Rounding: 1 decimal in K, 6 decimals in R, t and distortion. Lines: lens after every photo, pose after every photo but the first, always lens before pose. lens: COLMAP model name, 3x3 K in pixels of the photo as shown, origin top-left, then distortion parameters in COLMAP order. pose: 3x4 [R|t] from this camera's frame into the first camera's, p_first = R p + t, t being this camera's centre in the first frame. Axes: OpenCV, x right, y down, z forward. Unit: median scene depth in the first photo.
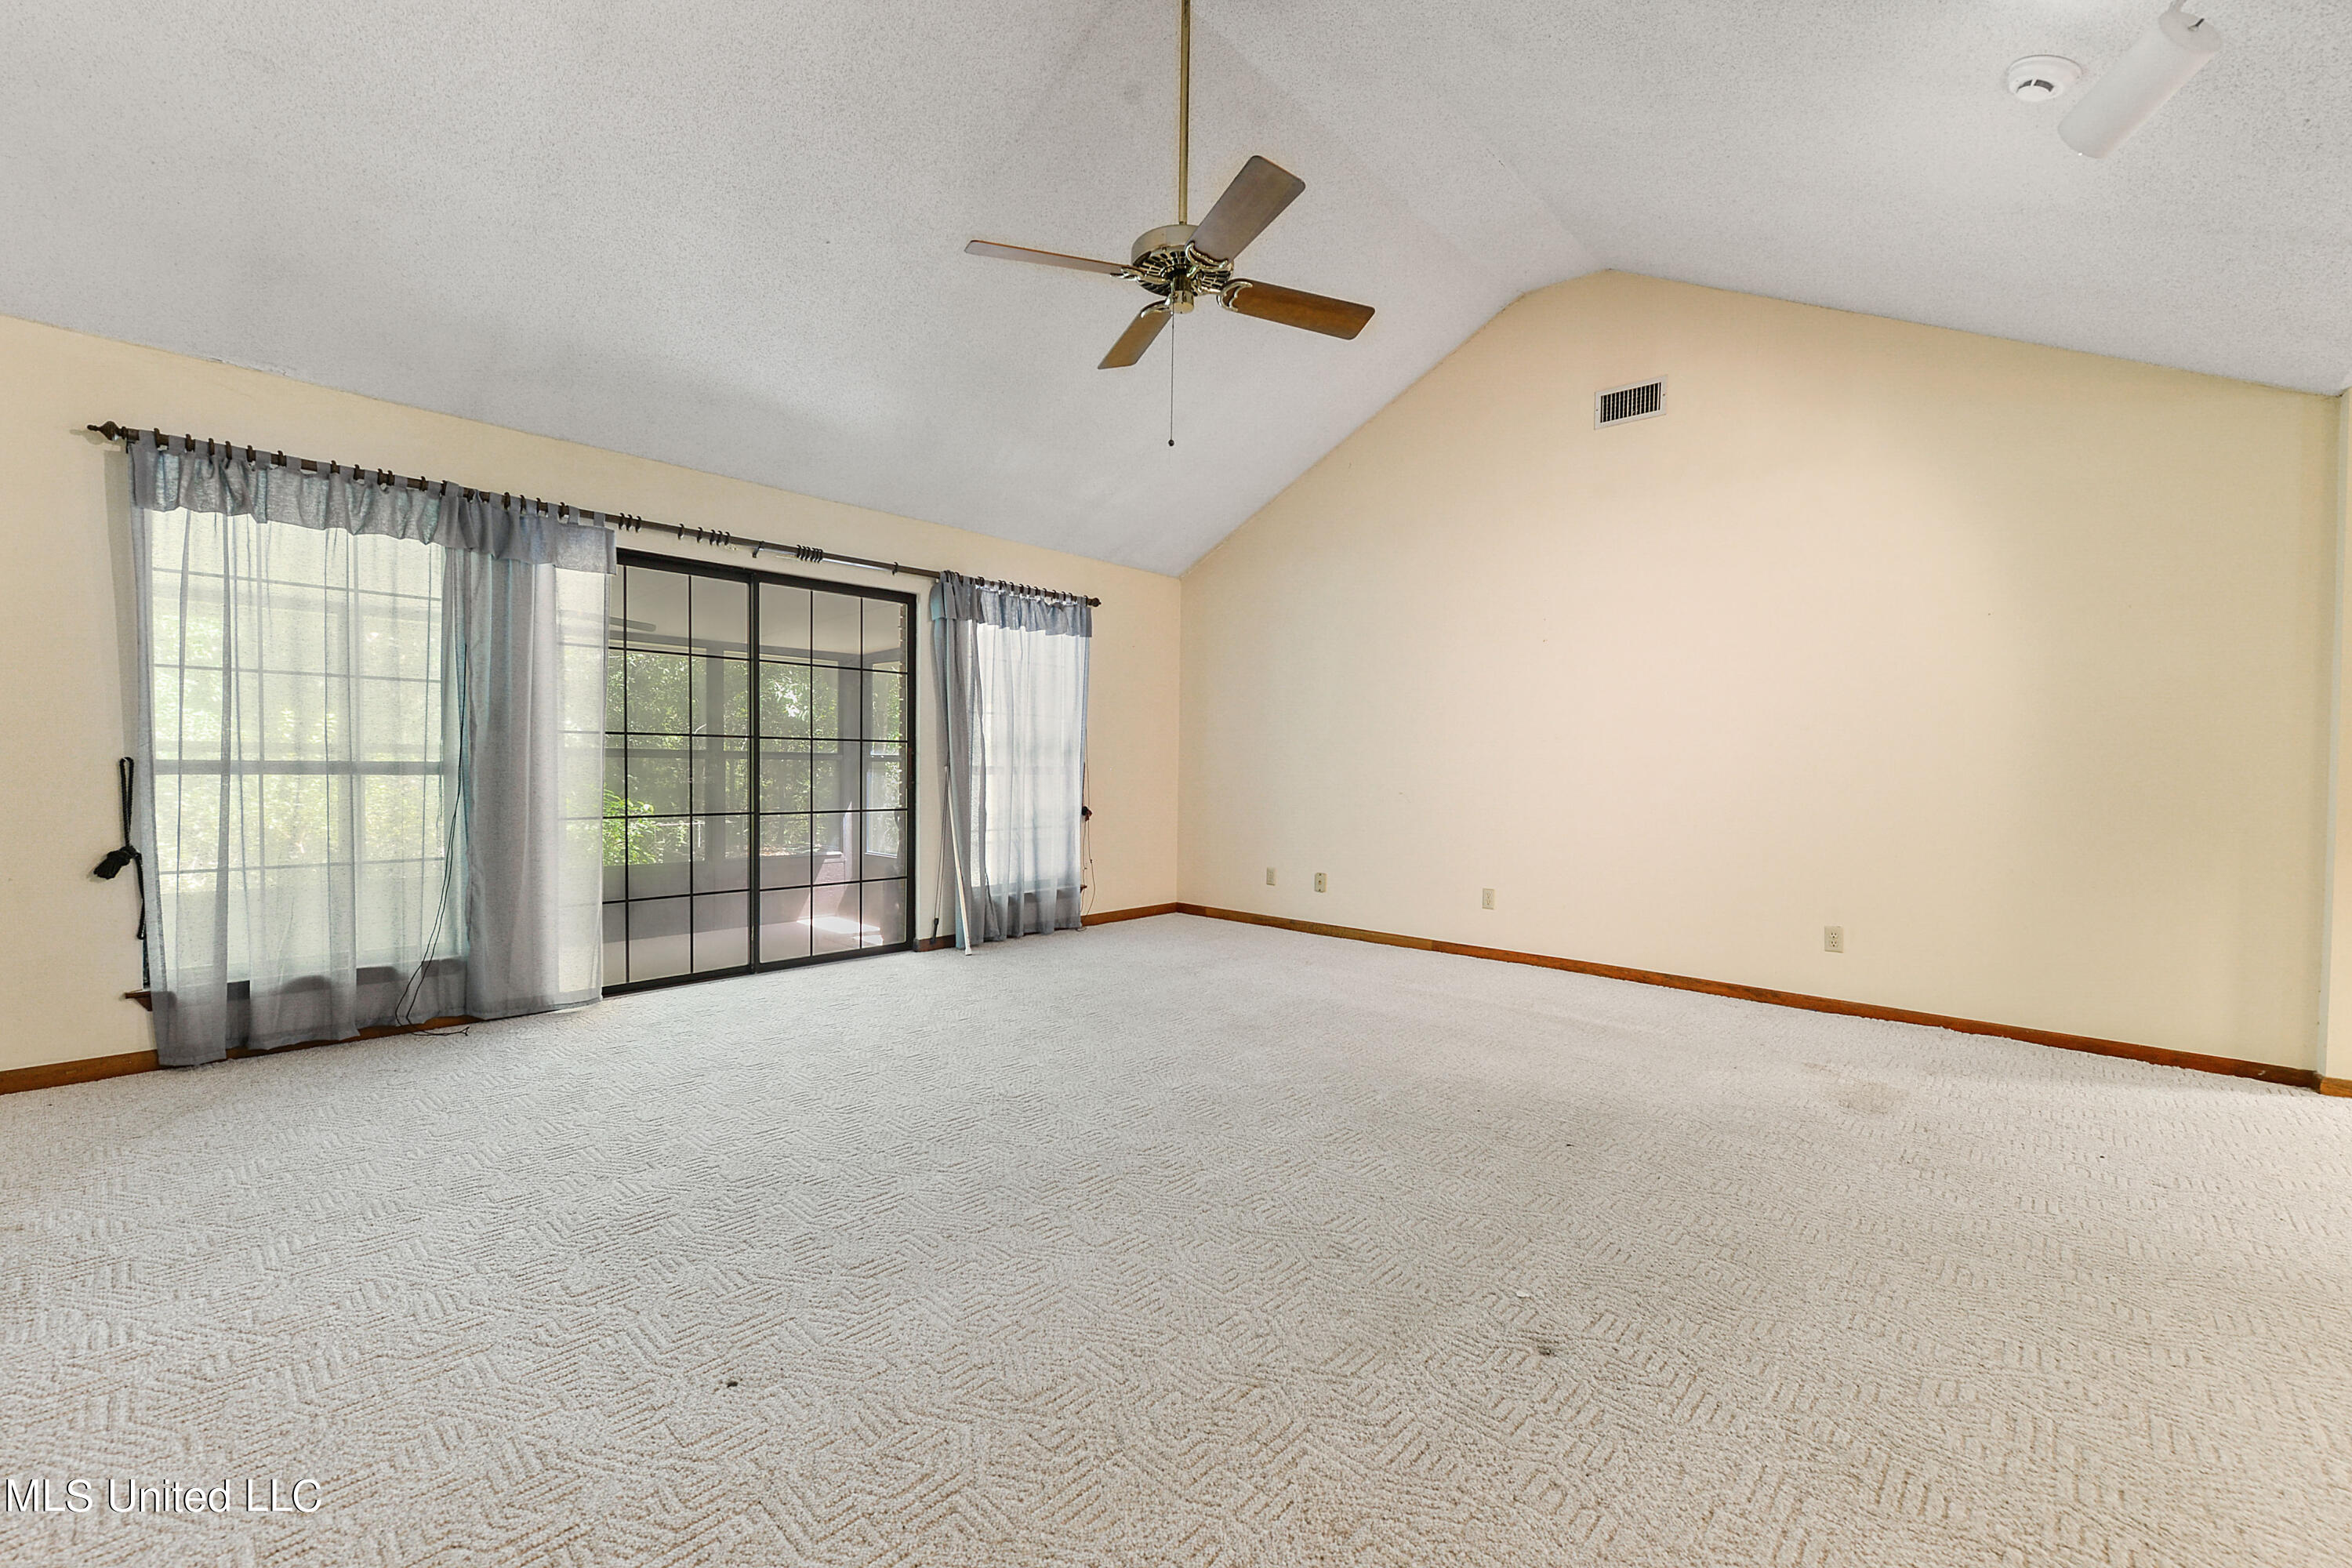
lens RADIAL K [[982.7, 0, 1171.7], [0, 982.7, 796.0], [0, 0, 1]] dist [0.004053, -0.000176]
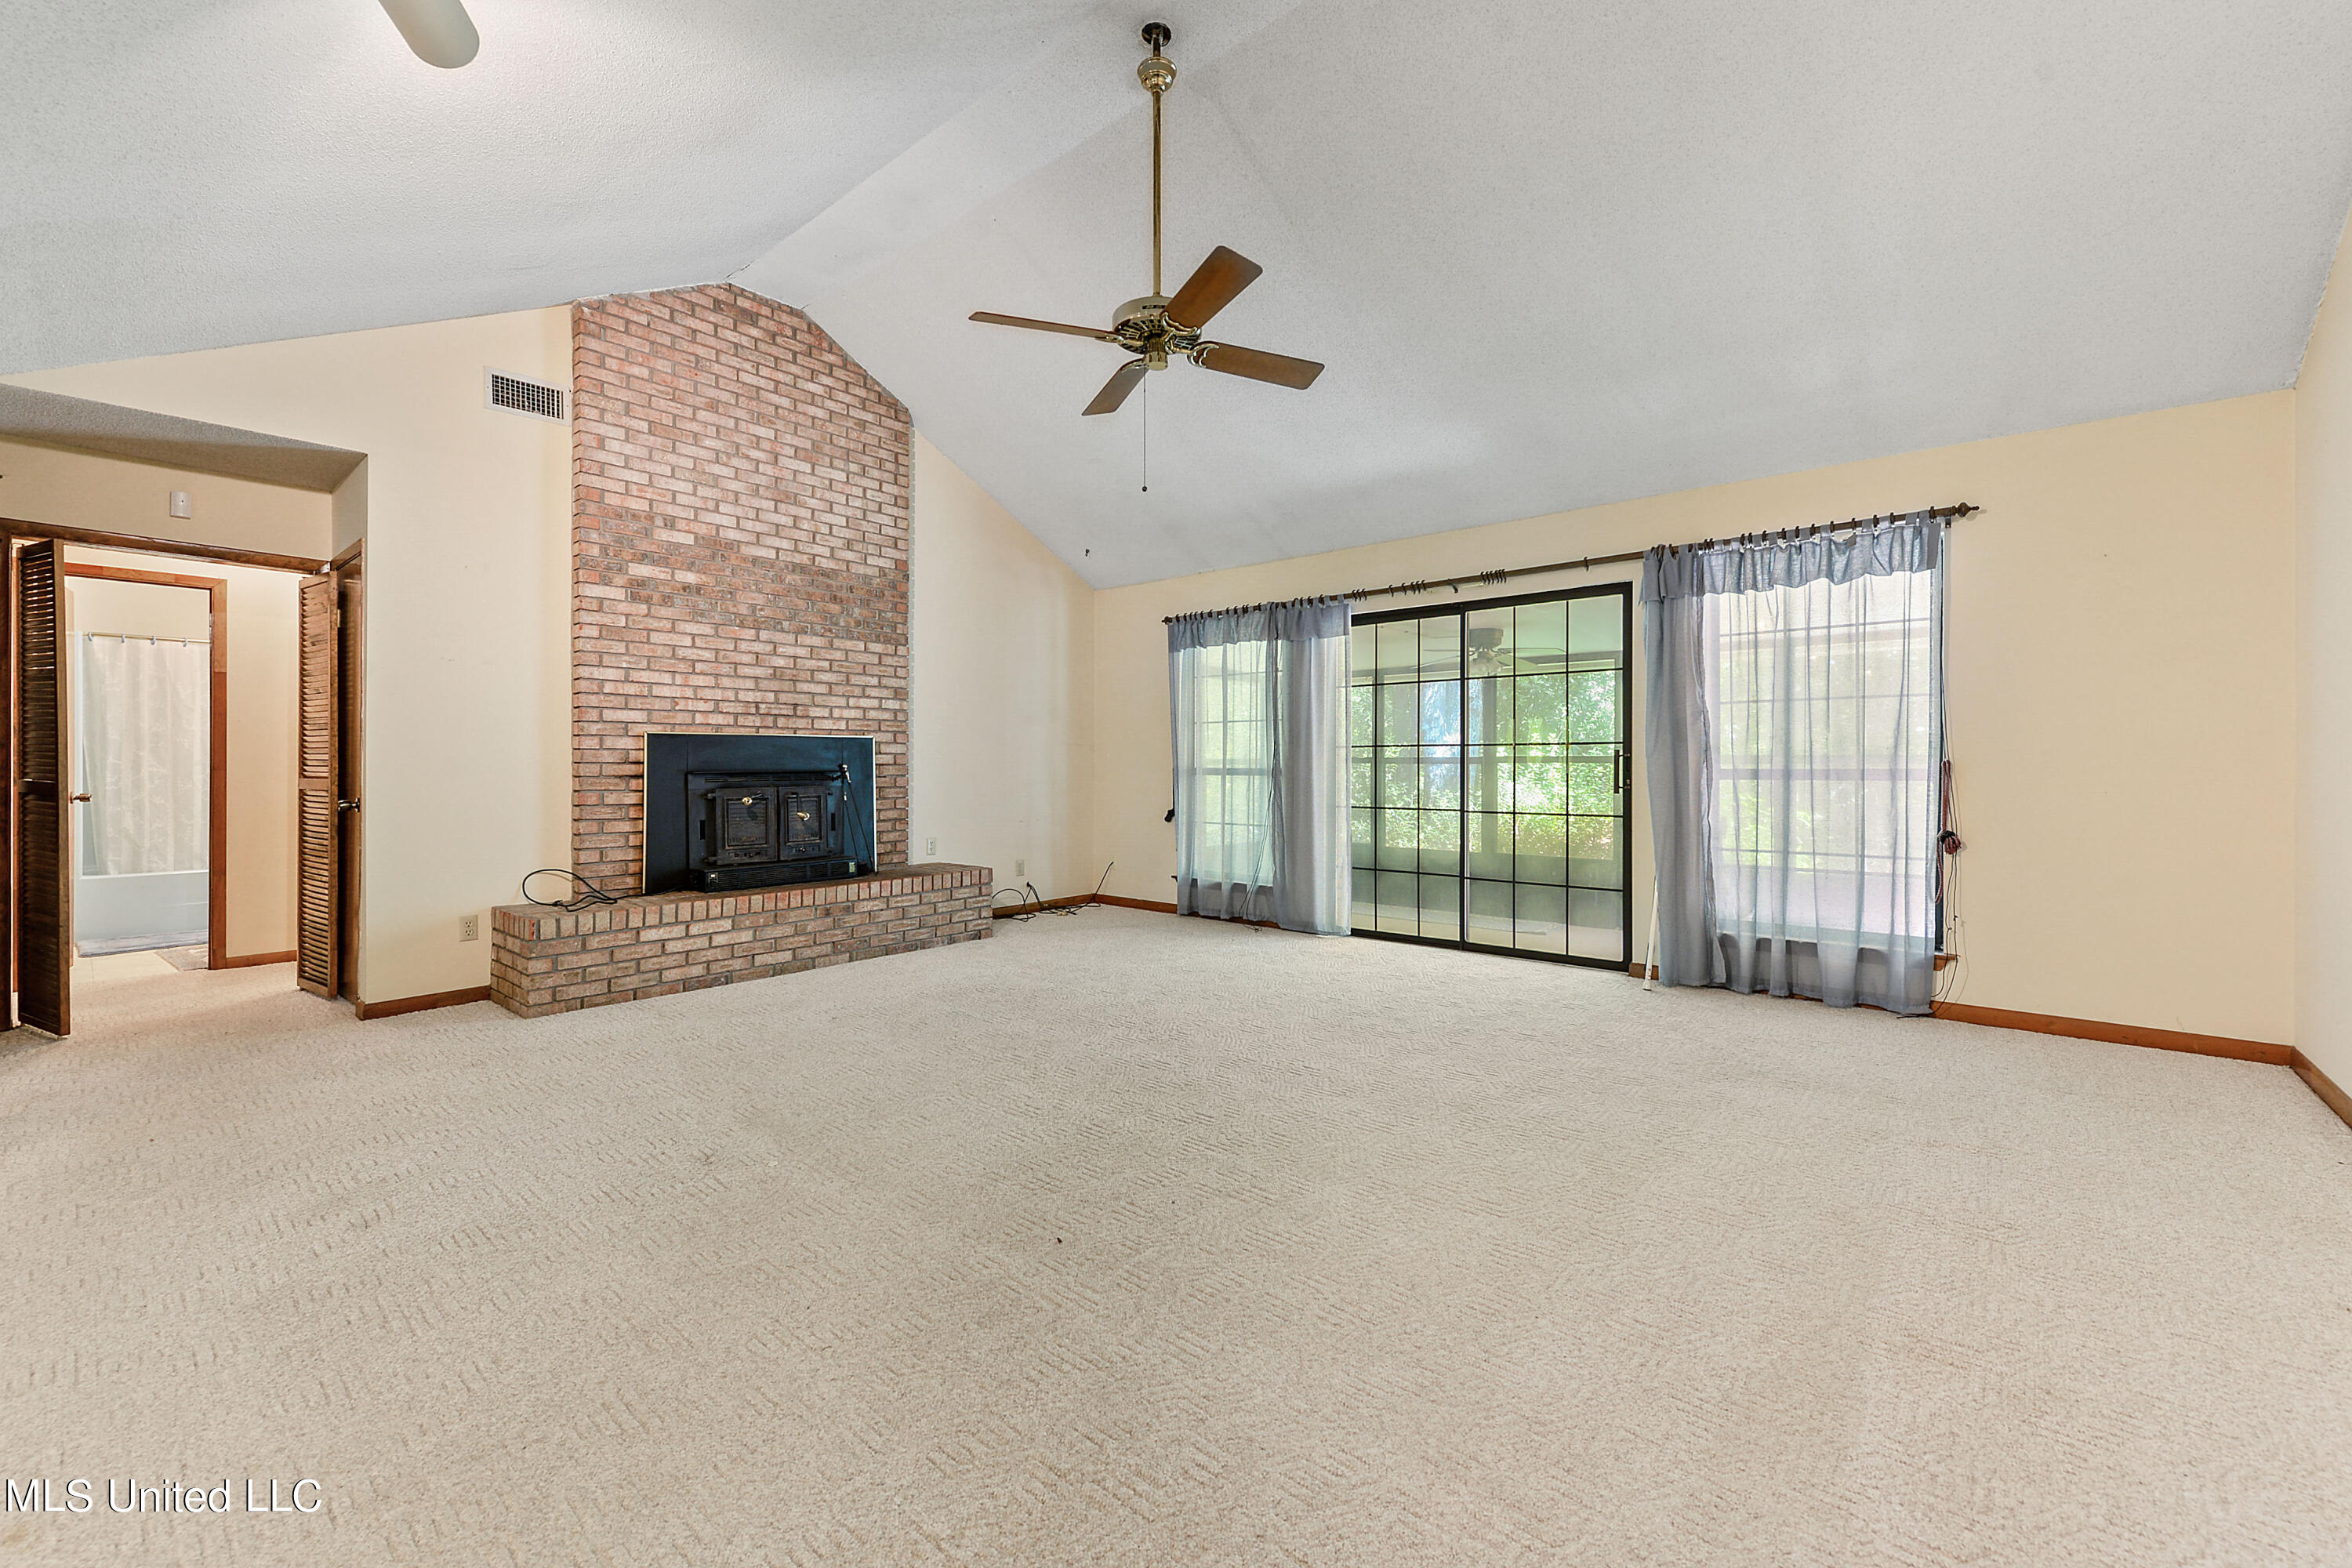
lens RADIAL K [[947.7, 0, 1156.6], [0, 947.7, 761.6], [0, 0, 1]] dist [0.004708, 0.000282]
pose [[0.013183, -0.015859, -0.999787, 0.737570], [-0.032003, 0.999355, -0.016274, -0.011302], [0.999401, 0.032210, 0.012667, 0.667534]]
